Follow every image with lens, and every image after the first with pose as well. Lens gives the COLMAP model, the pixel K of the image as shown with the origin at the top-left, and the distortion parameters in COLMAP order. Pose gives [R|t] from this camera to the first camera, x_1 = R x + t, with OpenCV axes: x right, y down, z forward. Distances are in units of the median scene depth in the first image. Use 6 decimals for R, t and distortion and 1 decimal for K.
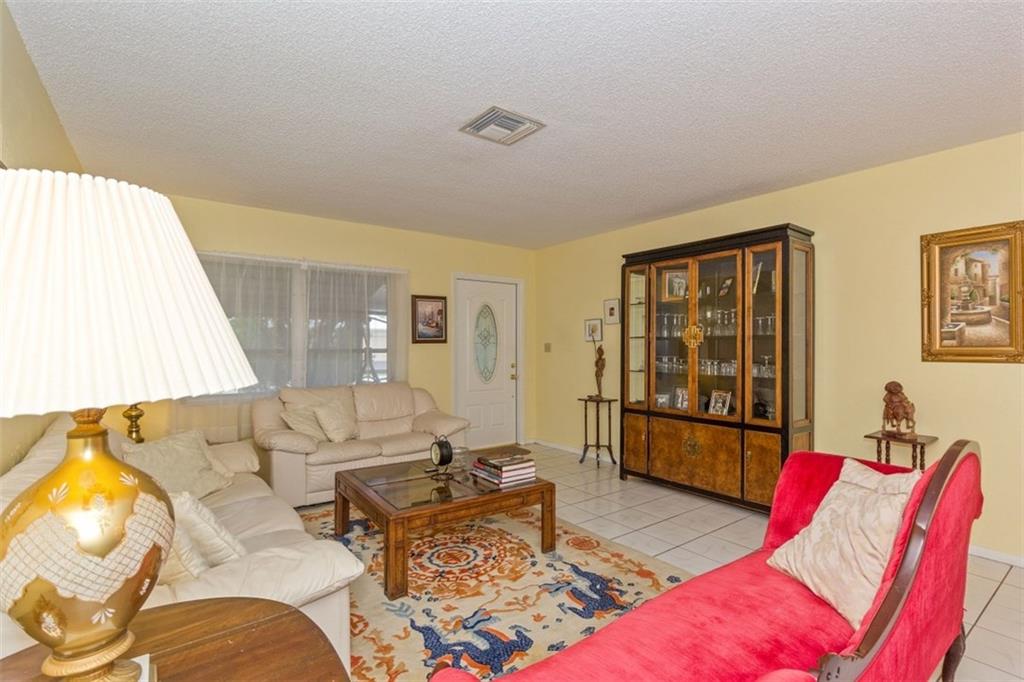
lens RADIAL K [[478.2, 0, 522.8], [0, 478.2, 347.7], [0, 0, 1]] dist [0.001146, 0.001219]
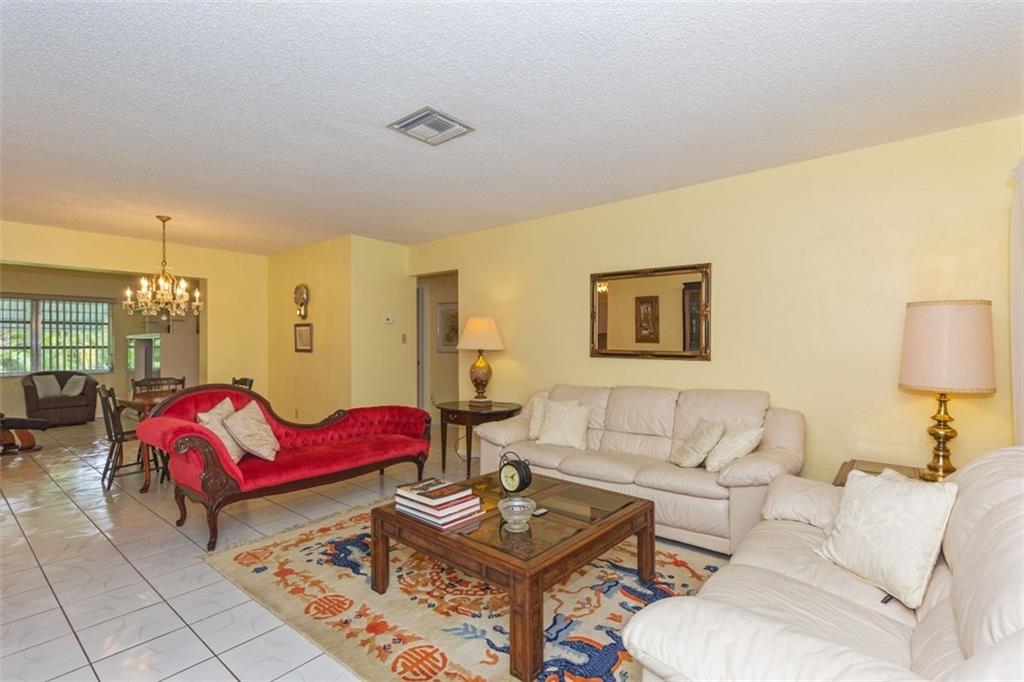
lens RADIAL K [[478.2, 0, 513.0], [0, 478.2, 340.2], [0, 0, 1]] dist [0.001146, 0.001219]
pose [[-0.975649, -0.000811, -0.219336, 0.010893], [-0.001899, 0.999987, 0.004750, -0.010544], [0.219329, 0.005051, -0.975638, 1.812927]]
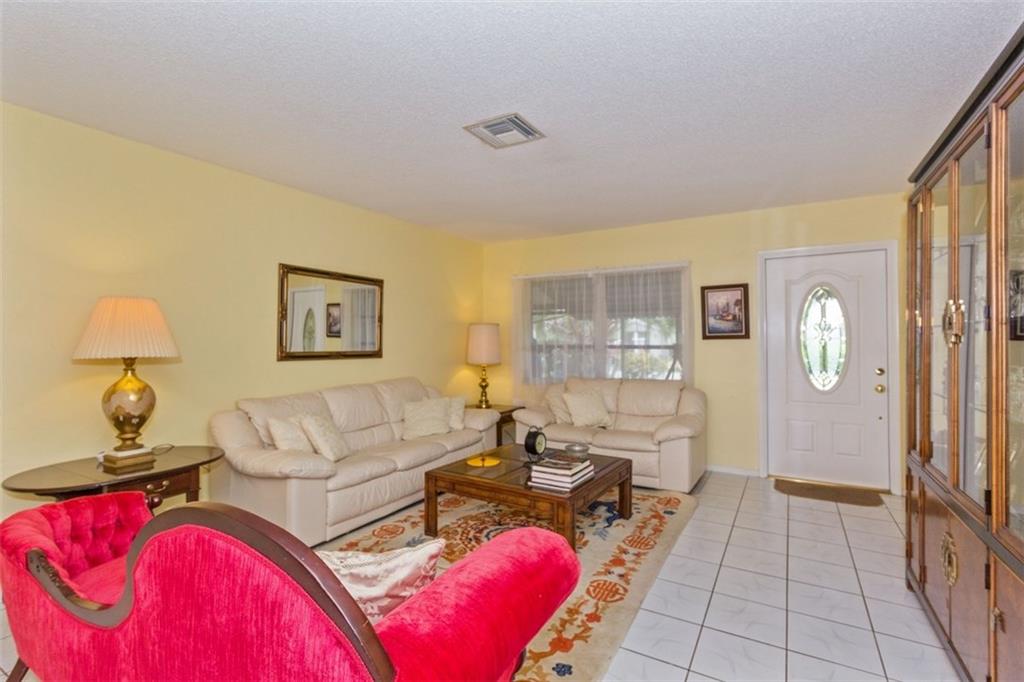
lens RADIAL K [[478.2, 0, 522.3], [0, 478.2, 335.4], [0, 0, 1]] dist [0.001146, 0.001219]
pose [[0.388012, -0.011526, -0.921582, 0.821643], [-0.003729, 0.999894, -0.014075, -0.004701], [0.921647, 0.008898, 0.387927, 0.566899]]
